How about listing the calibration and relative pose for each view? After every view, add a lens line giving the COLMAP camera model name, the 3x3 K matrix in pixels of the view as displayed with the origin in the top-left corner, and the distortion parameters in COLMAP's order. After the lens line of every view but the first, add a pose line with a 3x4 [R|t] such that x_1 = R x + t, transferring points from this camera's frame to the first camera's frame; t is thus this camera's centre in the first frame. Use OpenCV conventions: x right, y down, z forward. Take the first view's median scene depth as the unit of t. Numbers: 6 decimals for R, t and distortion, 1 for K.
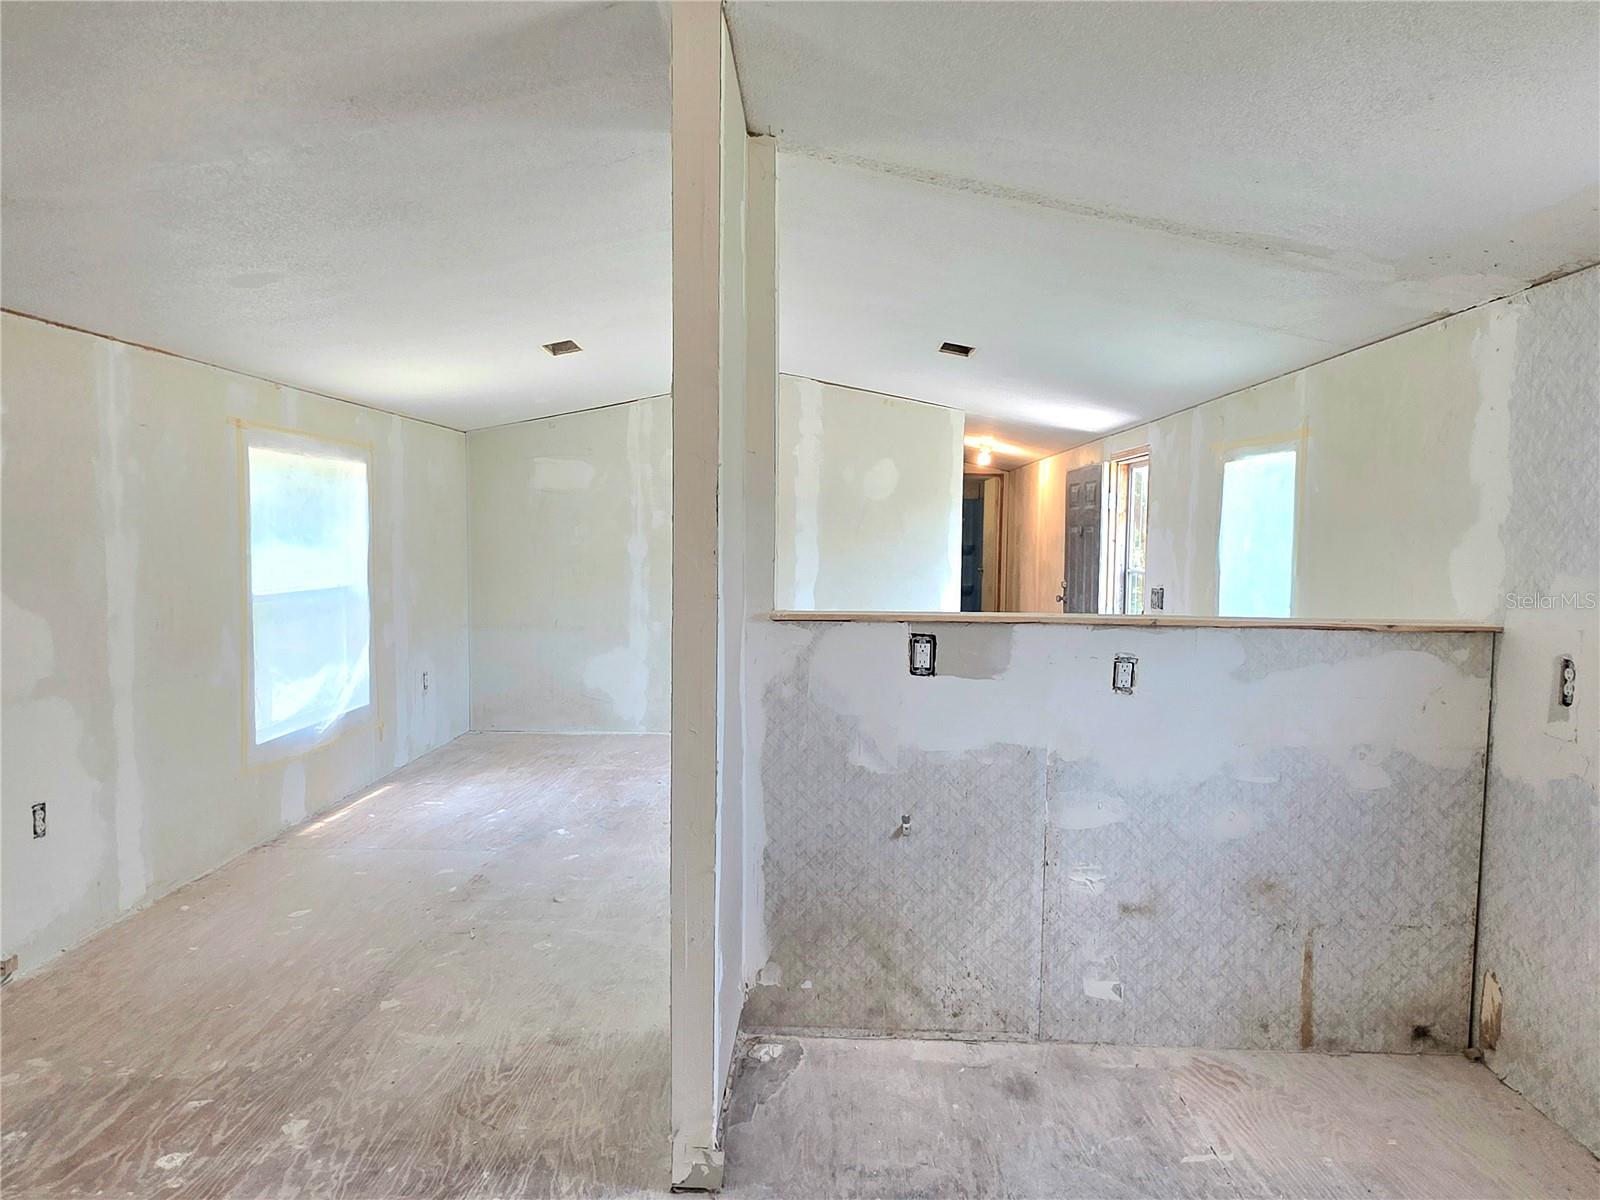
lens RADIAL K [[1033.3, 0, 804.8], [0, 1033.3, 606.5], [0, 0, 1]] dist [0.004525, -0.004490]
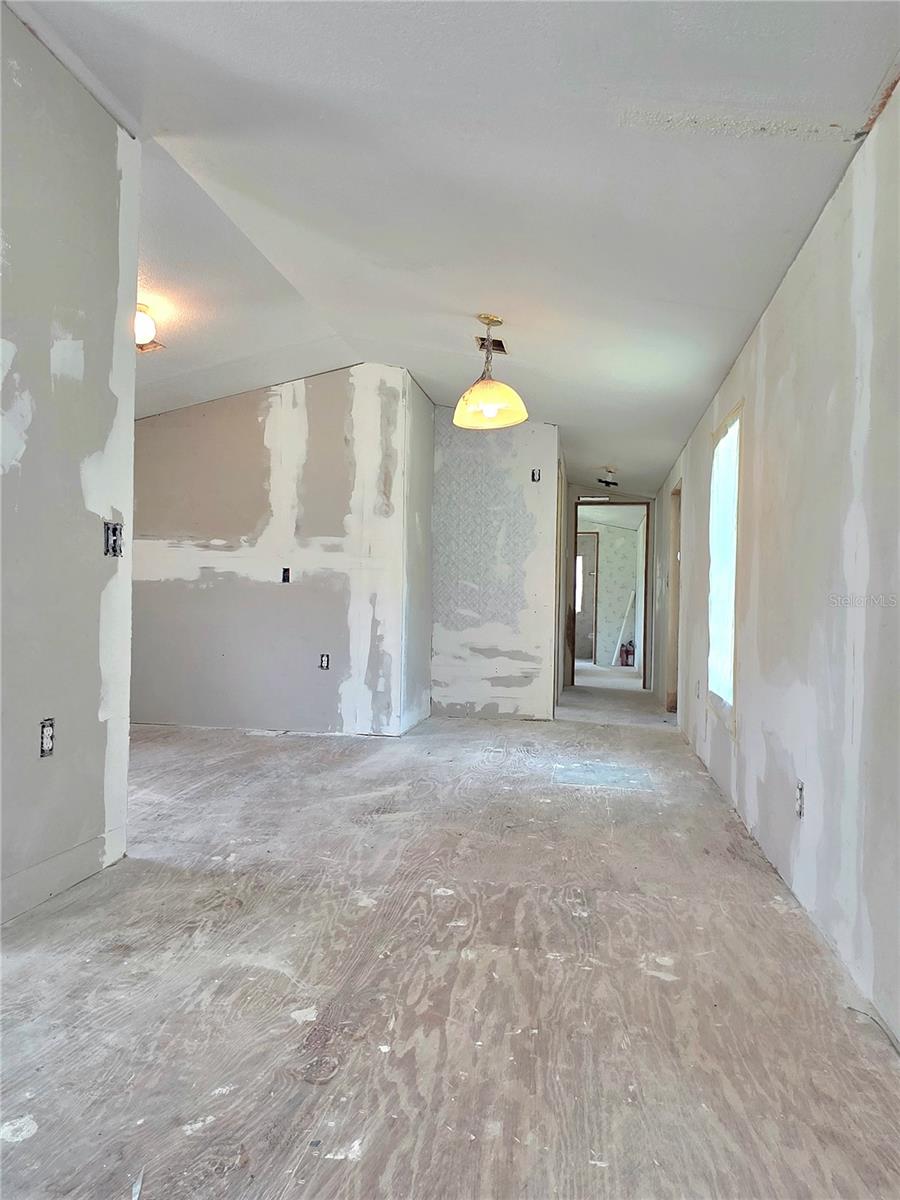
lens RADIAL K [[774.9, 0, 445.0], [0, 774.9, 605.8], [0, 0, 1]] dist [0.004525, -0.004490]
pose [[-0.986570, -0.029075, 0.160728, -0.625527], [-0.017074, 0.996996, 0.075551, 0.060033], [-0.162442, 0.071792, -0.984103, 1.622951]]
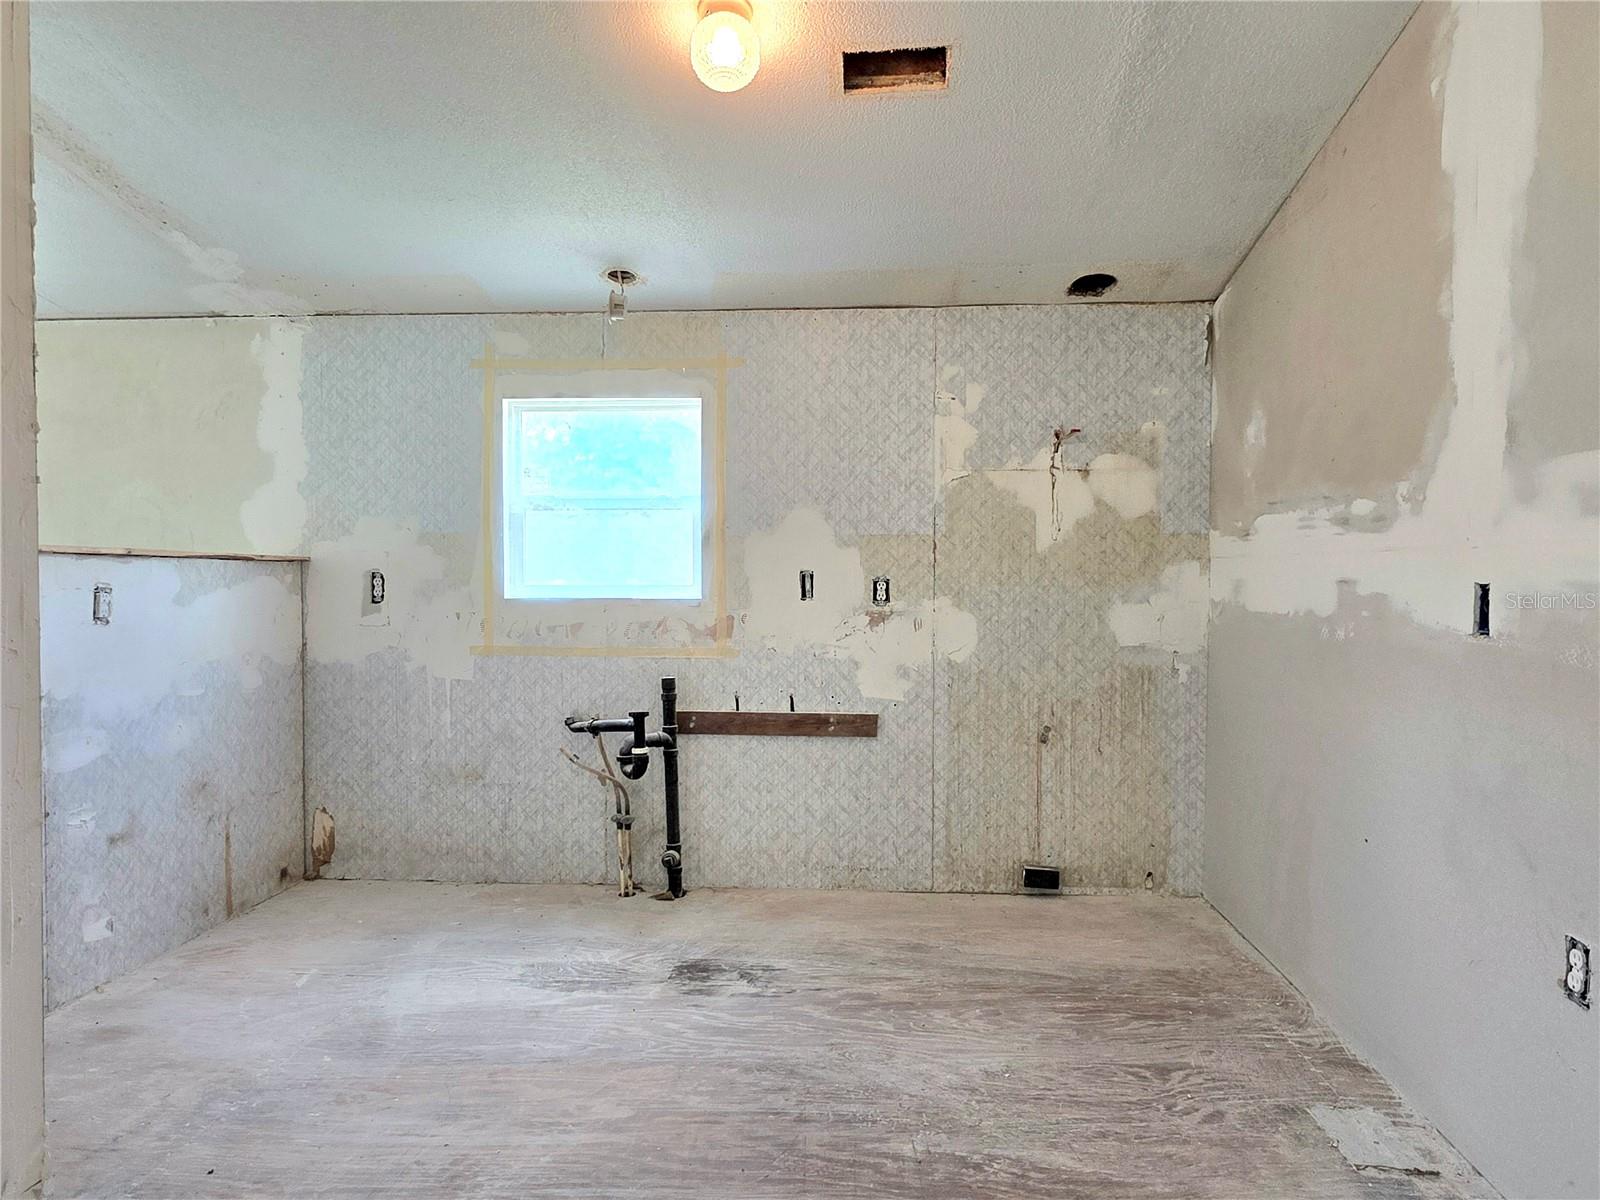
lens RADIAL K [[1033.3, 0, 807.6], [0, 1033.3, 601.4], [0, 0, 1]] dist [0.004525, -0.004490]
pose [[0.040234, -0.038939, 0.998431, -0.652324], [0.069637, 0.996920, 0.036074, 0.072850], [-0.996761, 0.068077, 0.042822, 0.271214]]
